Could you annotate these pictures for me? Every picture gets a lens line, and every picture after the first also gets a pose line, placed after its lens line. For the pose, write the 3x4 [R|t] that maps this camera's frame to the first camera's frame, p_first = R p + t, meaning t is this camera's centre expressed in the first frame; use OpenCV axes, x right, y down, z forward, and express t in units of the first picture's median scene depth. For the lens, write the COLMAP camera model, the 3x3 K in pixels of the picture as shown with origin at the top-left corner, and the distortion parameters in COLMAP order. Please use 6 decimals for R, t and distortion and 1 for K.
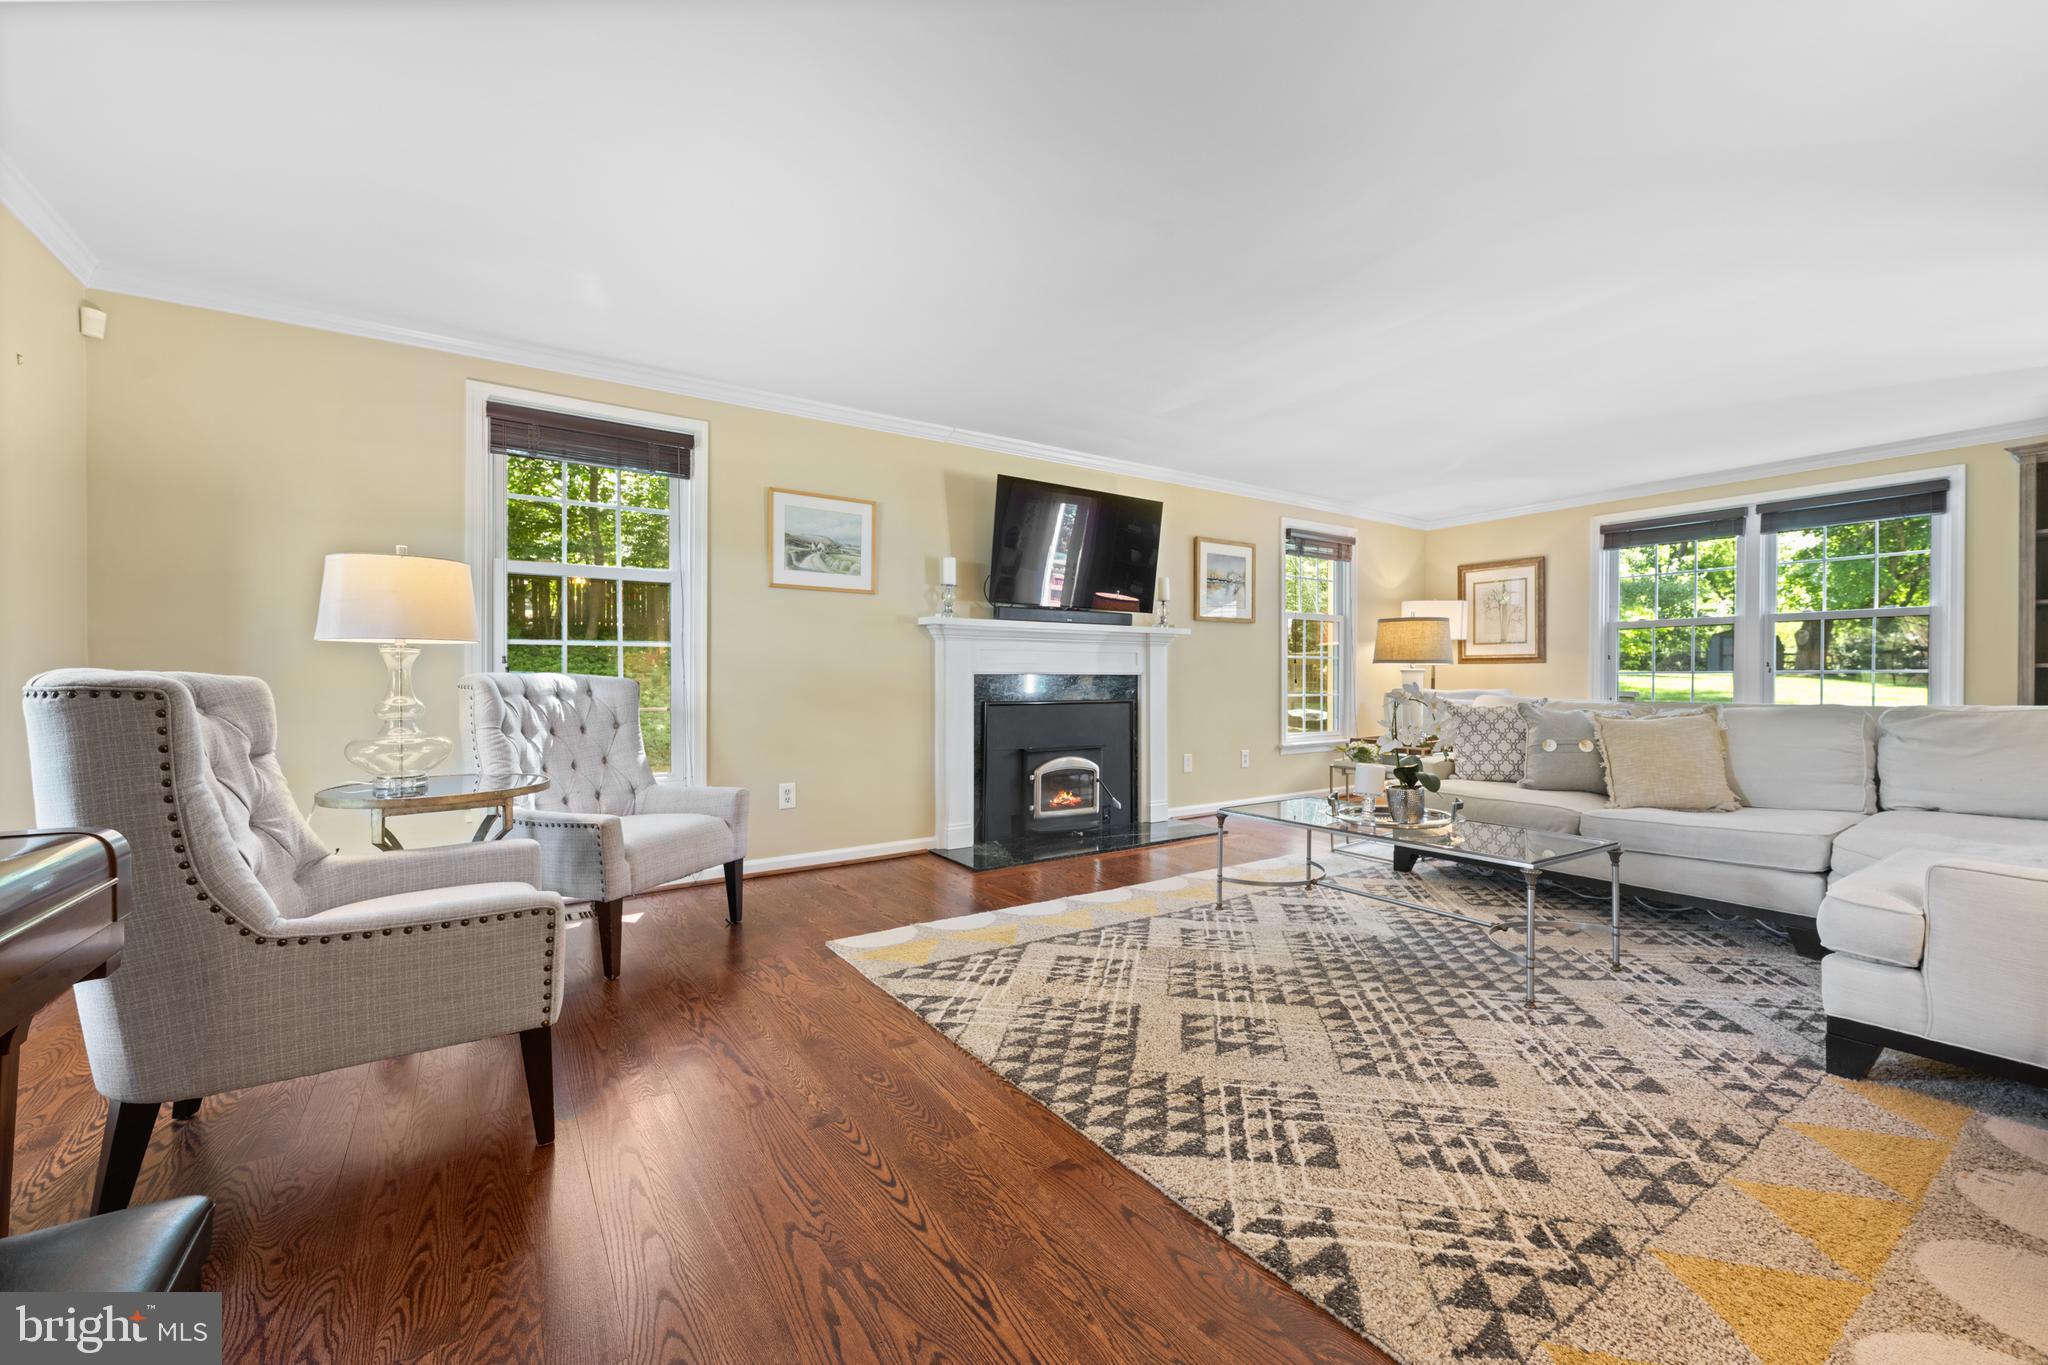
lens RADIAL K [[802.5, 0, 1024.7], [0, 802.5, 679.3], [0, 0, 1]] dist [-0.000039, 0.000535]
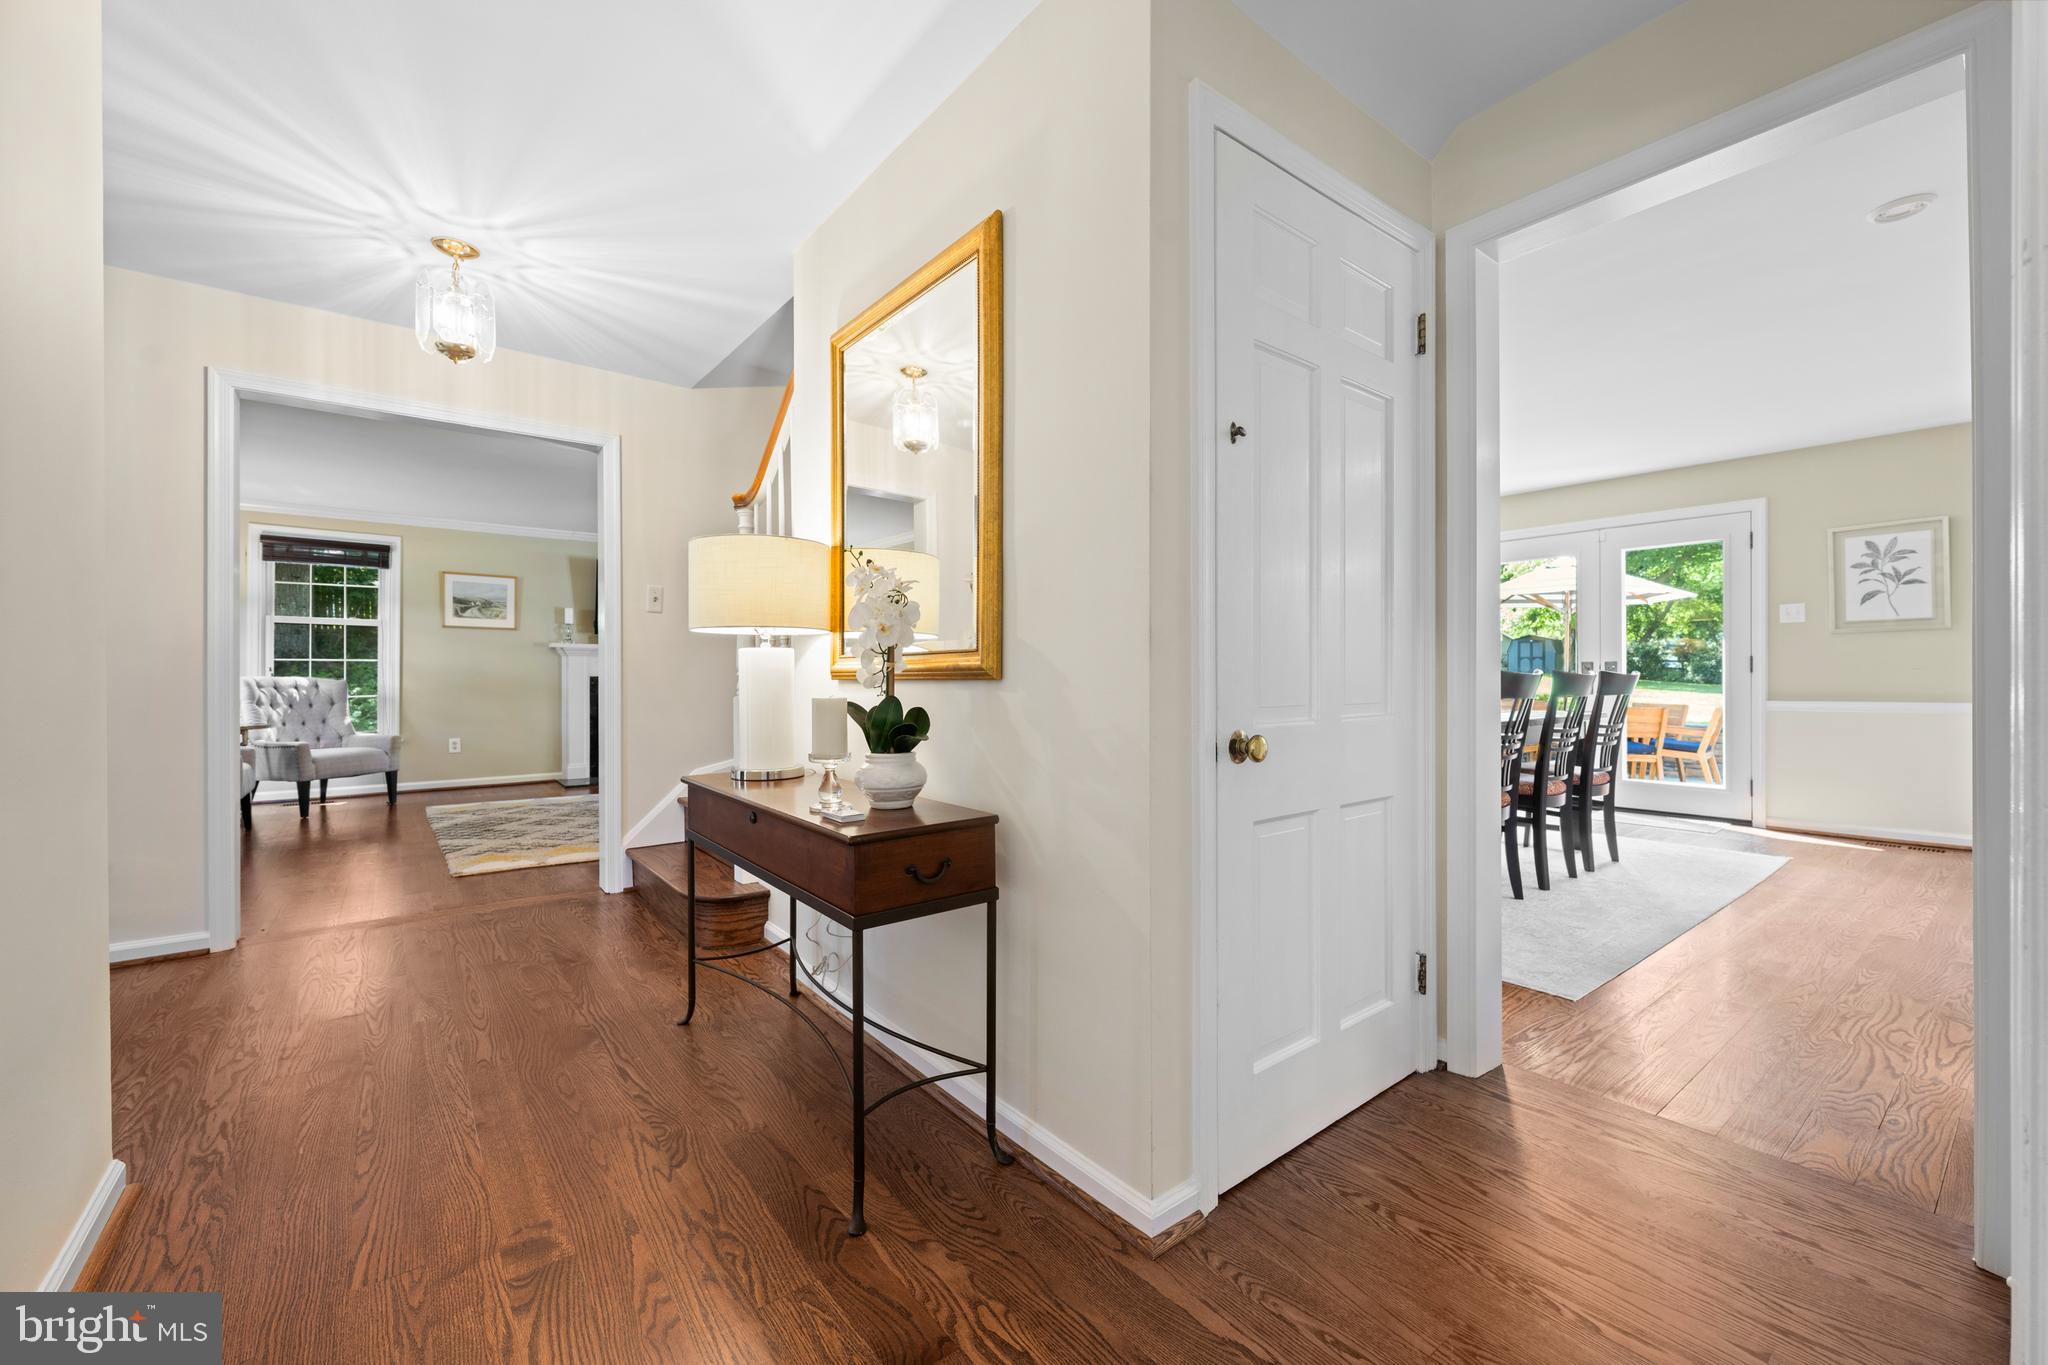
lens RADIAL K [[802.5, 0, 1021.1], [0, 802.5, 681.1], [0, 0, 1]] dist [-0.000039, 0.000535]
pose [[0.998525, -0.001103, 0.054284, 0.917877], [0.000991, 0.999997, 0.002082, 0.000764], [-0.054286, -0.002025, 0.998523, -0.895196]]
